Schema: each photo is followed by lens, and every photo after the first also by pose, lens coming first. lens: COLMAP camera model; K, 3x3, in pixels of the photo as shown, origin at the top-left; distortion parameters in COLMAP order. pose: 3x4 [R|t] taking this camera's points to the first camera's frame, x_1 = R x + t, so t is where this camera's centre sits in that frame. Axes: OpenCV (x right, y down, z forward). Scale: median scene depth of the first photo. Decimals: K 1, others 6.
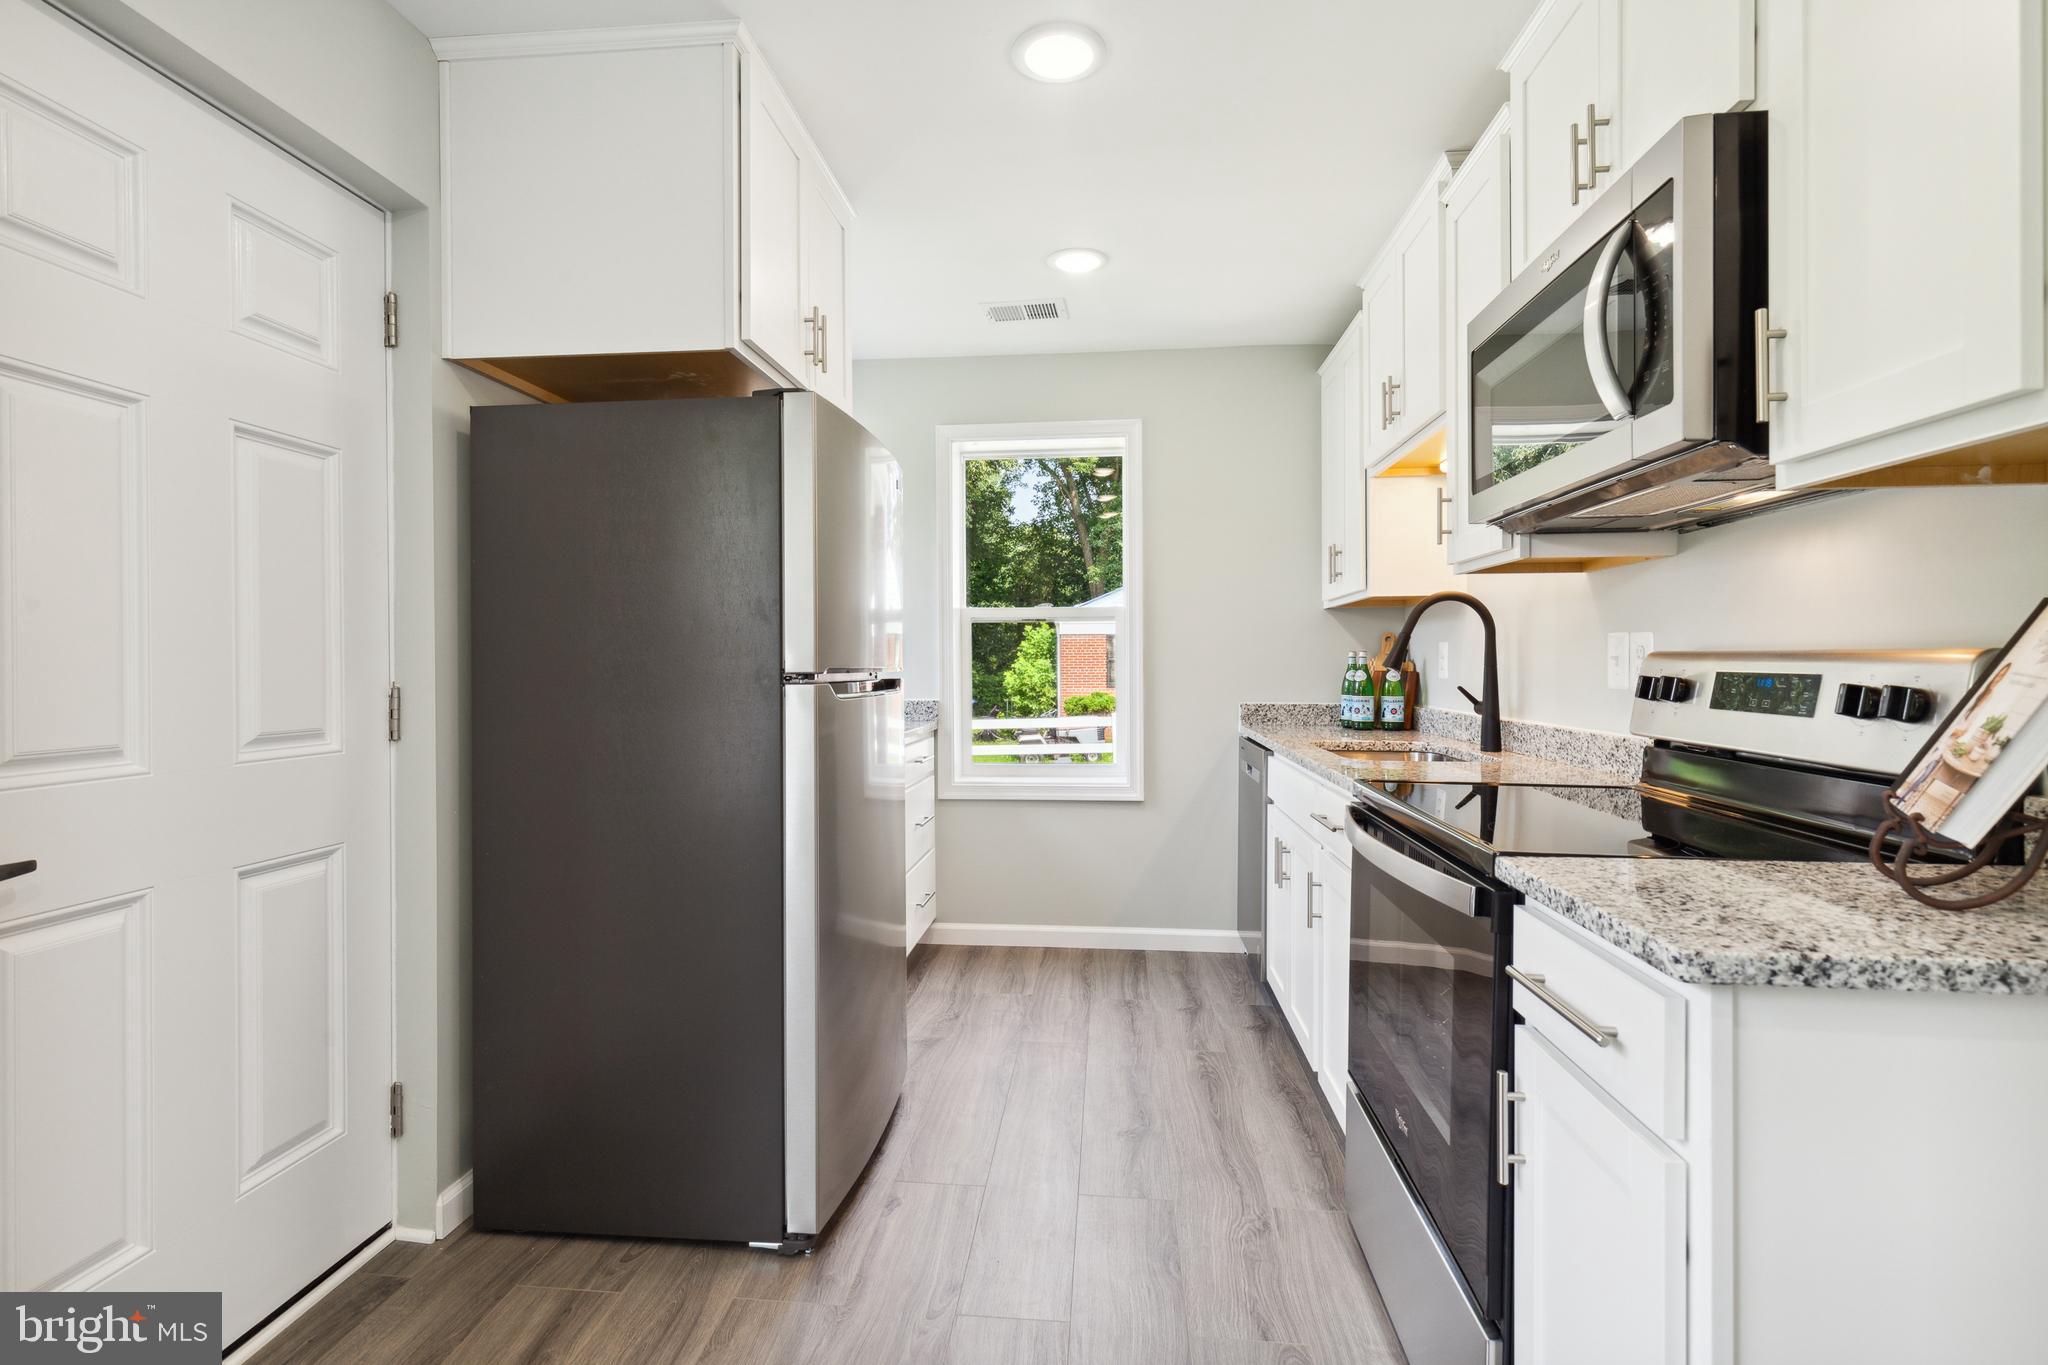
lens RADIAL K [[951.9, 0, 1026.3], [0, 951.9, 658.3], [0, 0, 1]] dist [0.002604, -0.000427]
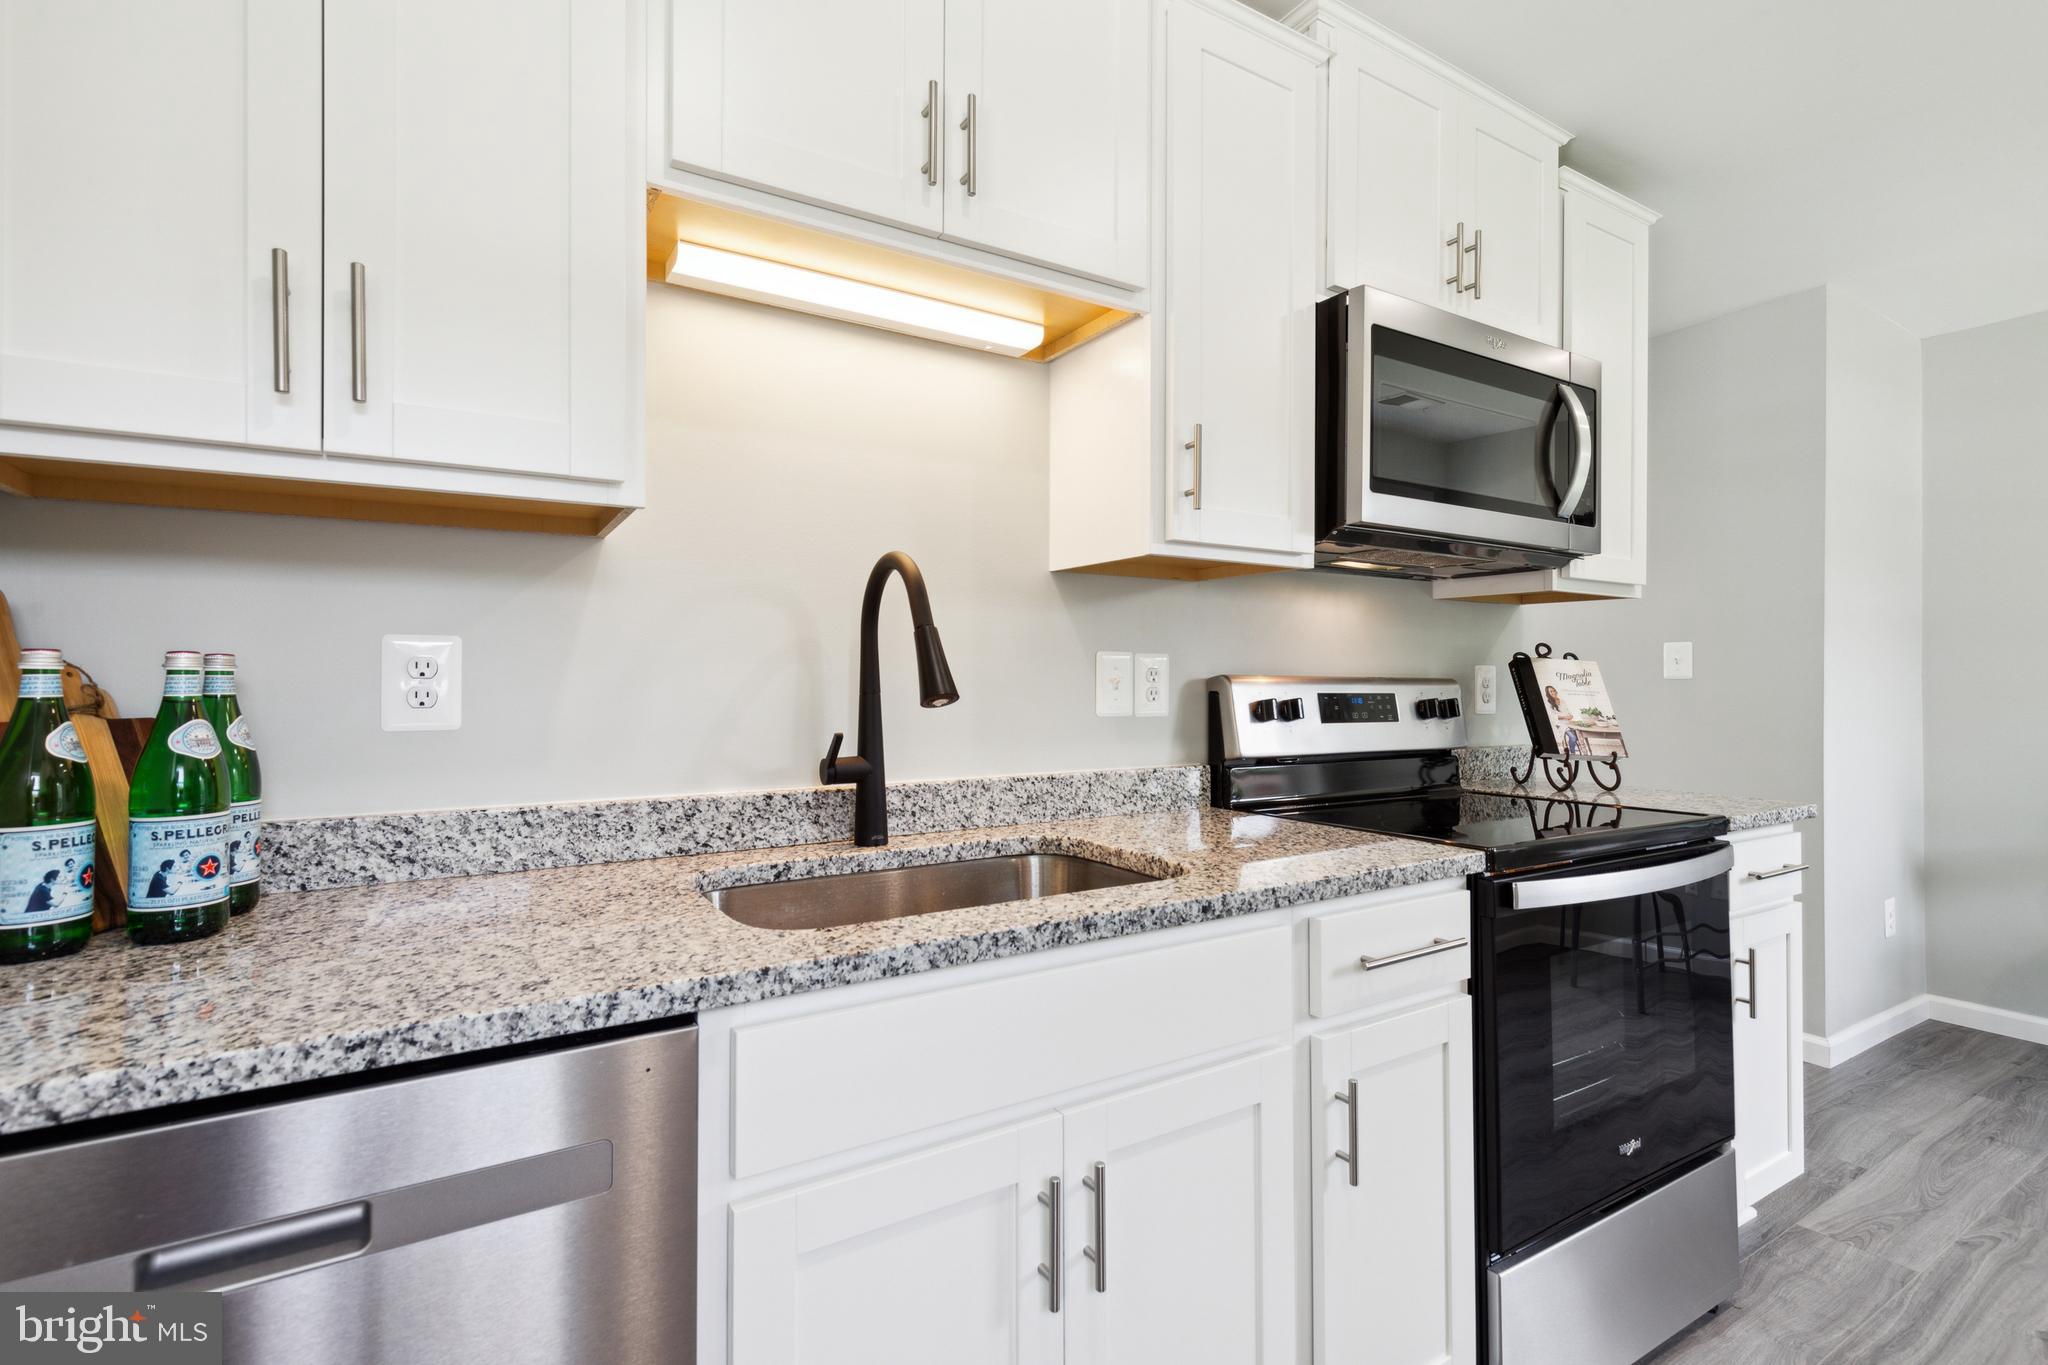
lens RADIAL K [[951.9, 0, 1026.3], [0, 951.9, 658.3], [0, 0, 1]] dist [0.002604, -0.000427]
pose [[-0.606436, 0.024268, 0.794762, -0.027284], [-0.001399, 0.999500, -0.031587, 0.008683], [-0.795131, -0.020267, -0.606098, 2.150120]]
